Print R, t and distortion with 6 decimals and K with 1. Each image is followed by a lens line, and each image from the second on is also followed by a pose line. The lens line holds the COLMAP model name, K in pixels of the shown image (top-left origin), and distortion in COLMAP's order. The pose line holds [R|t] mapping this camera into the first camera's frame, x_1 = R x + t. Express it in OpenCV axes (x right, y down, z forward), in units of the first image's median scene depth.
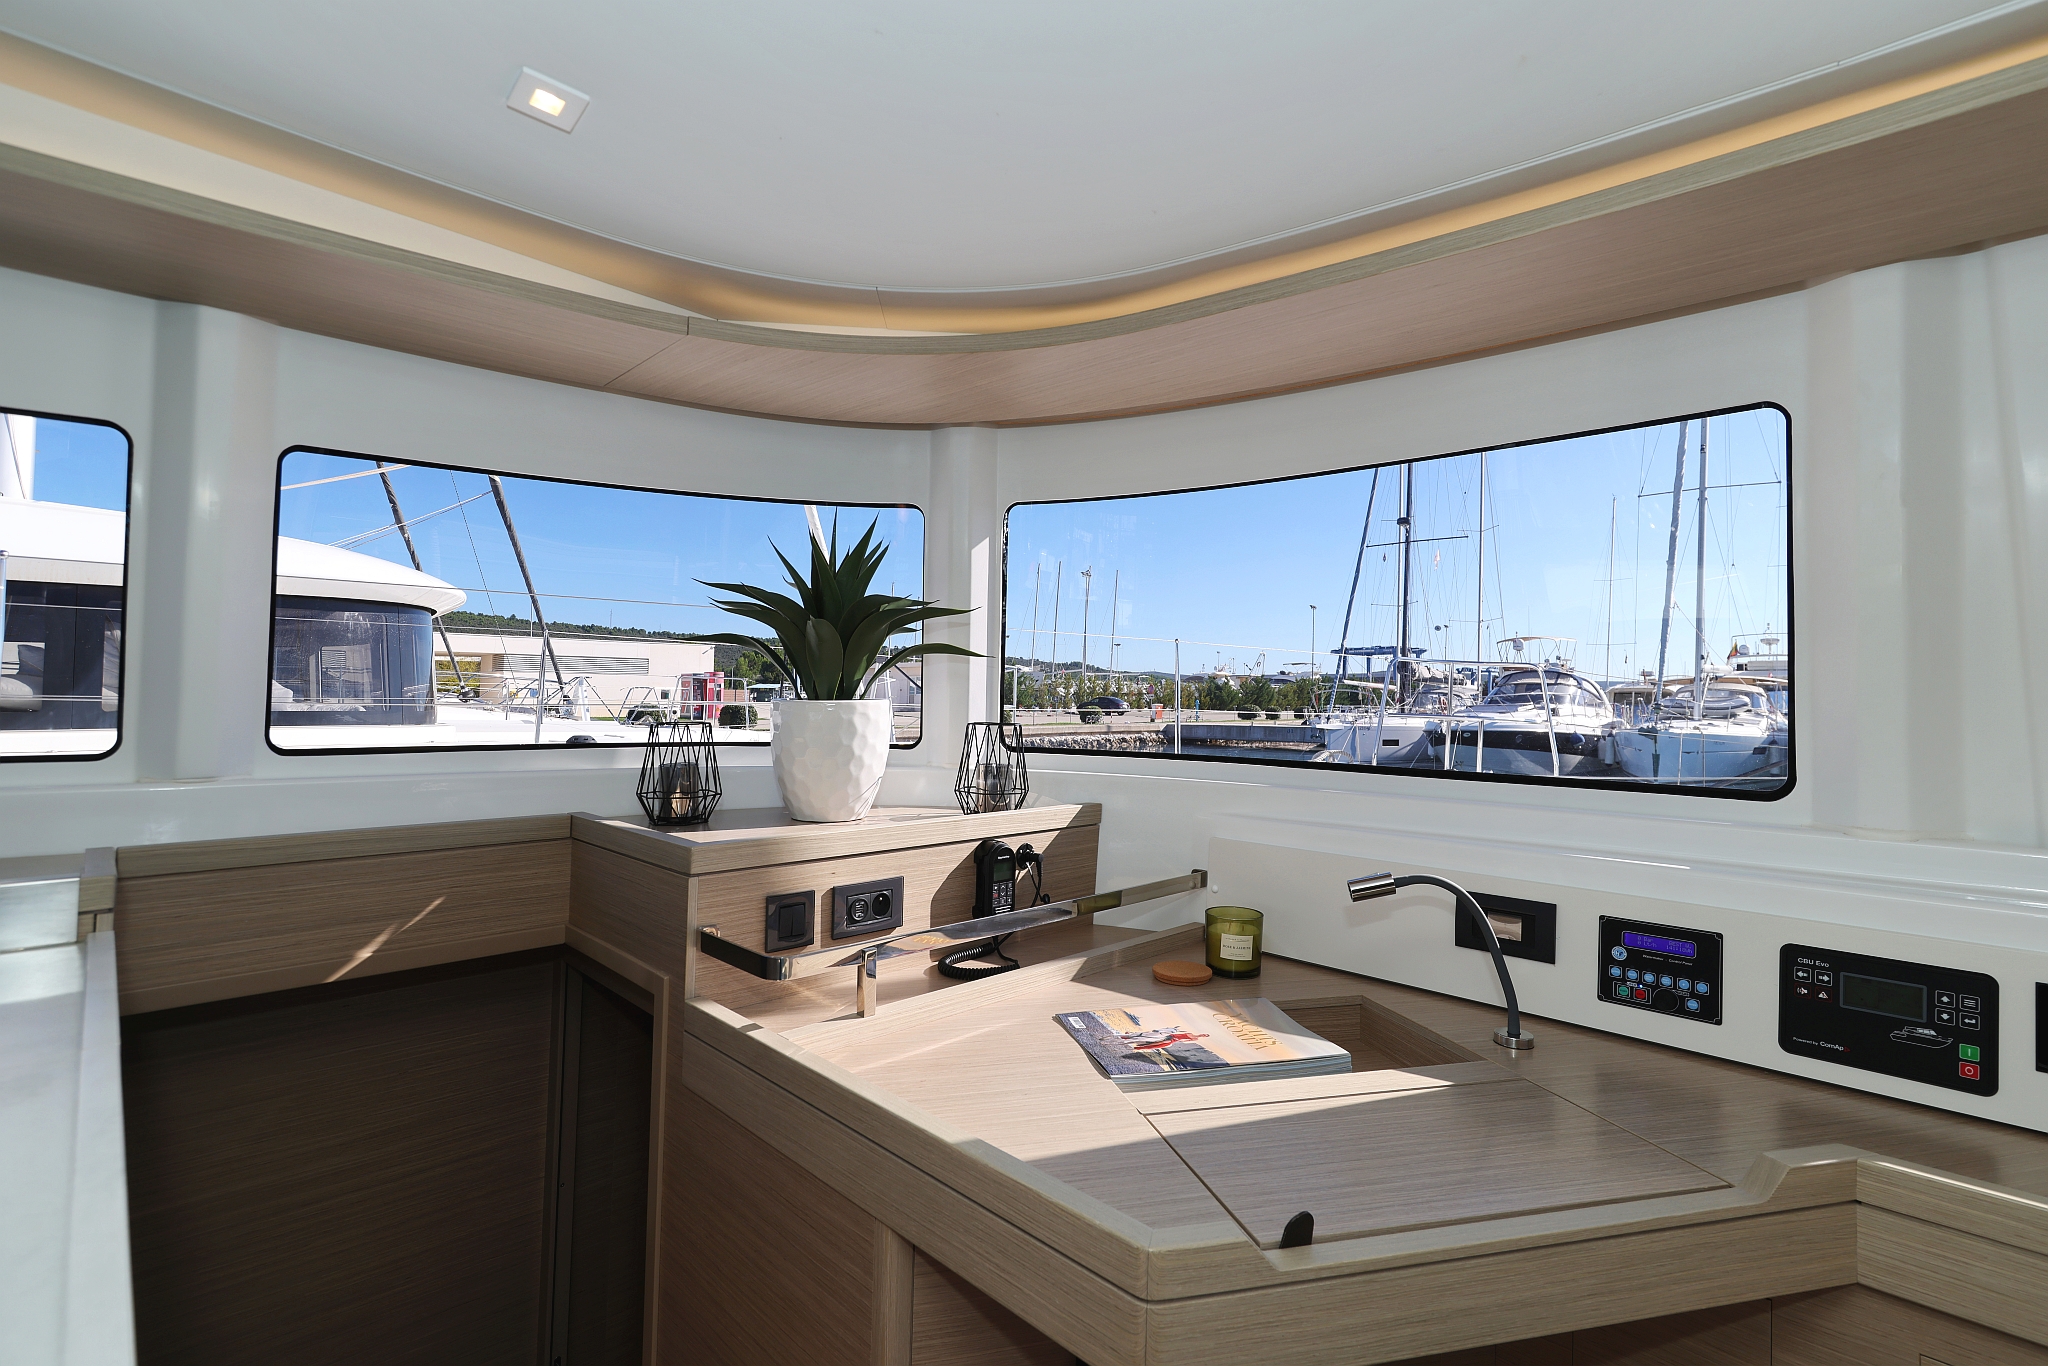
lens RADIAL K [[969.7, 0, 1008.3], [0, 969.7, 678.2], [0, 0, 1]] dist [0.005375, 0.001144]
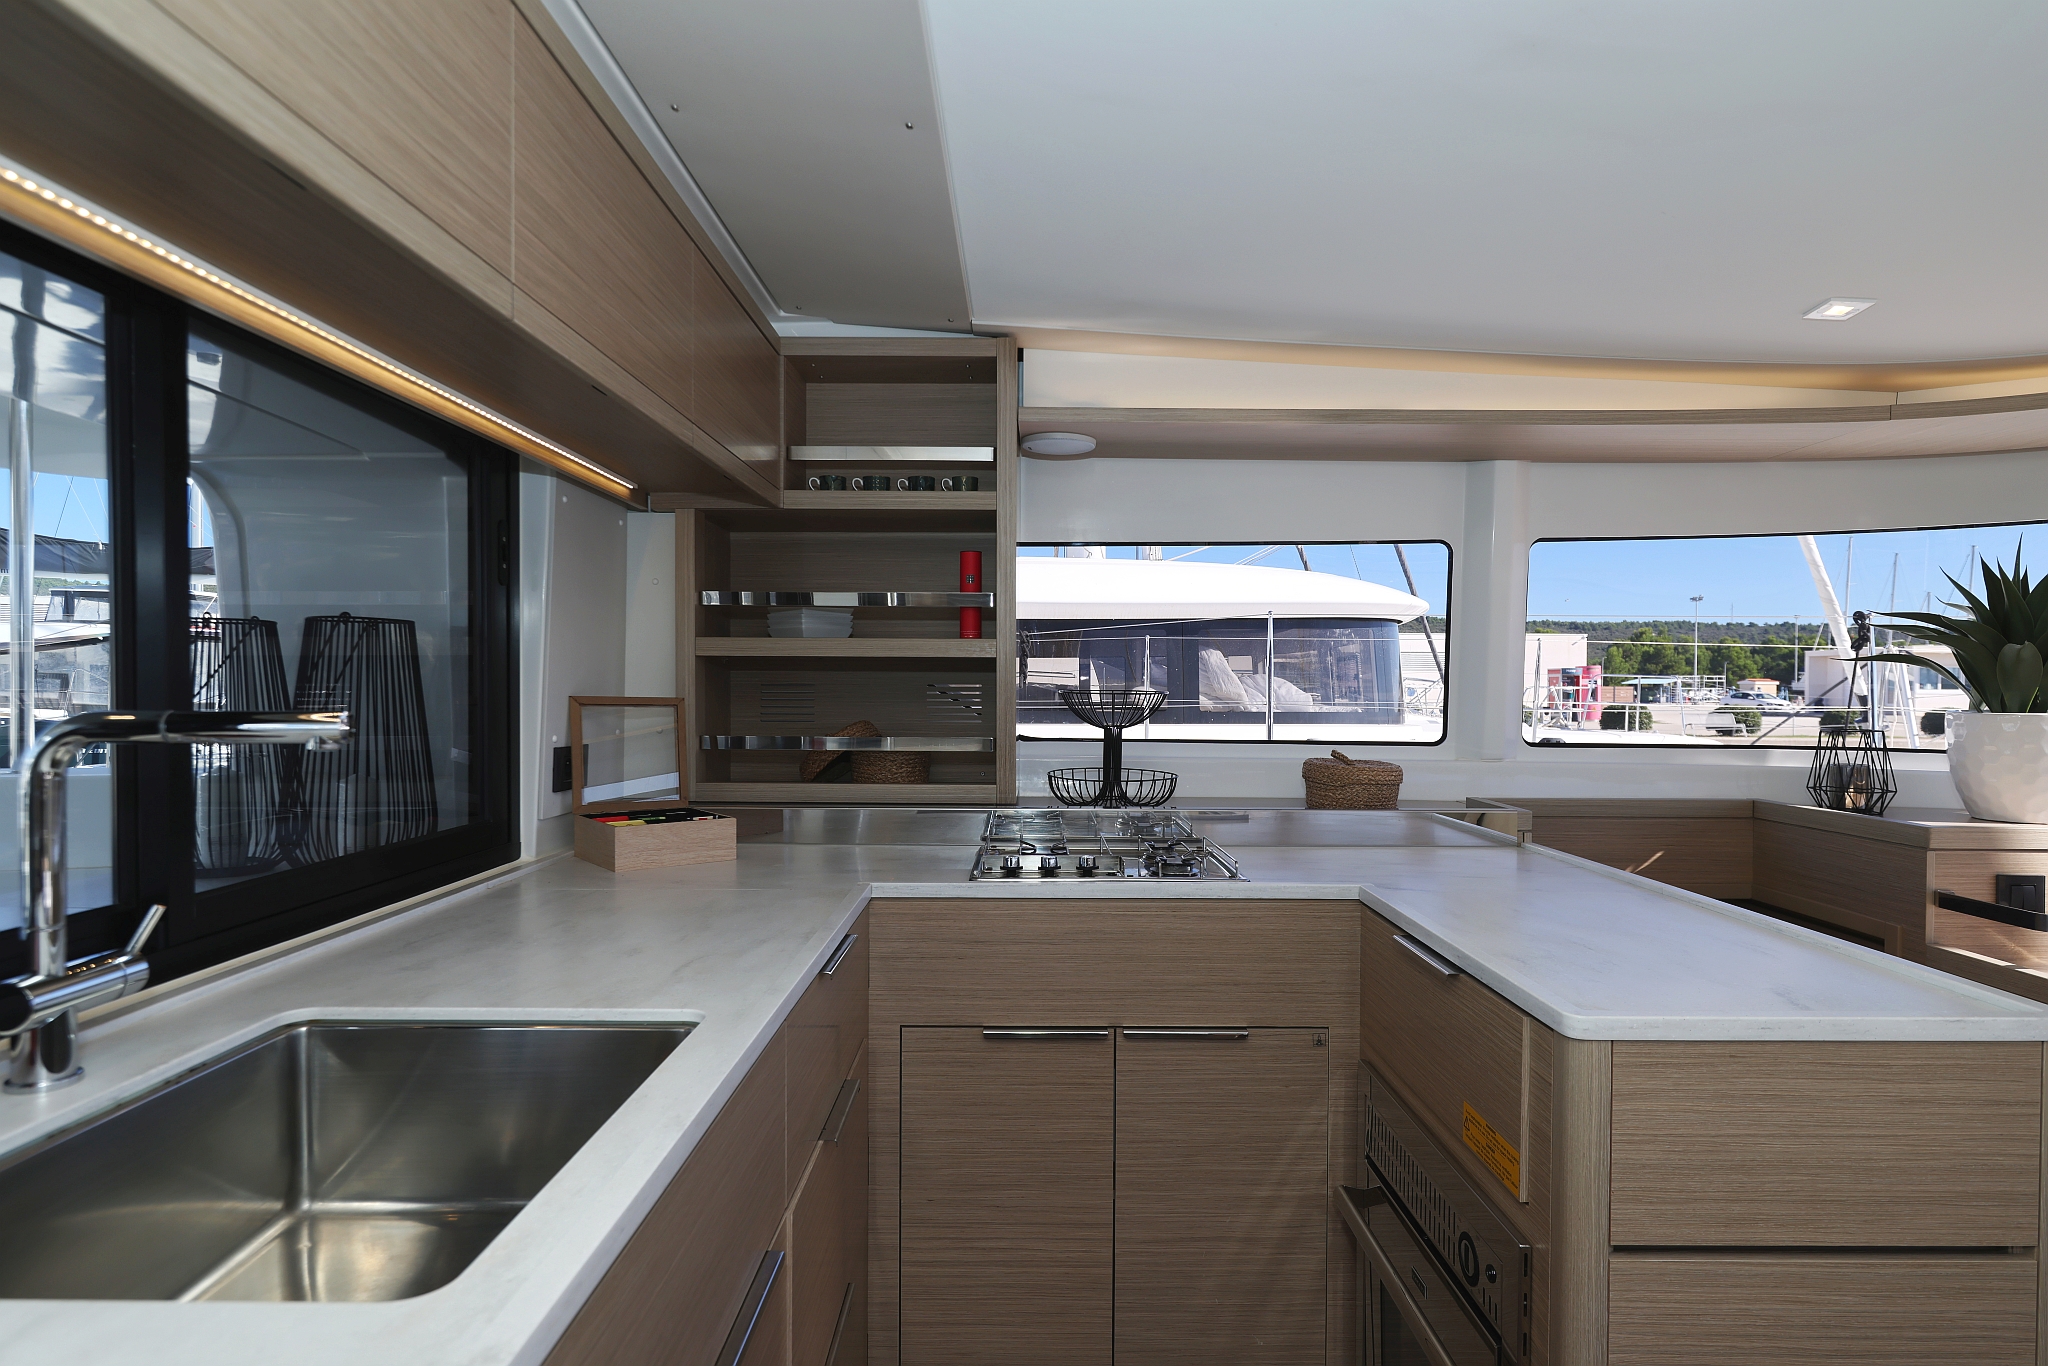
lens RADIAL K [[1087.1, 0, 1018.6], [0, 1087.1, 684.6], [0, 0, 1]] dist [-0.005844, 0.002364]
pose [[0.715357, -0.011521, -0.698664, -0.138557], [0.017740, 0.999841, 0.001676, -0.031386], [0.698533, -0.013593, 0.715448, -0.675715]]
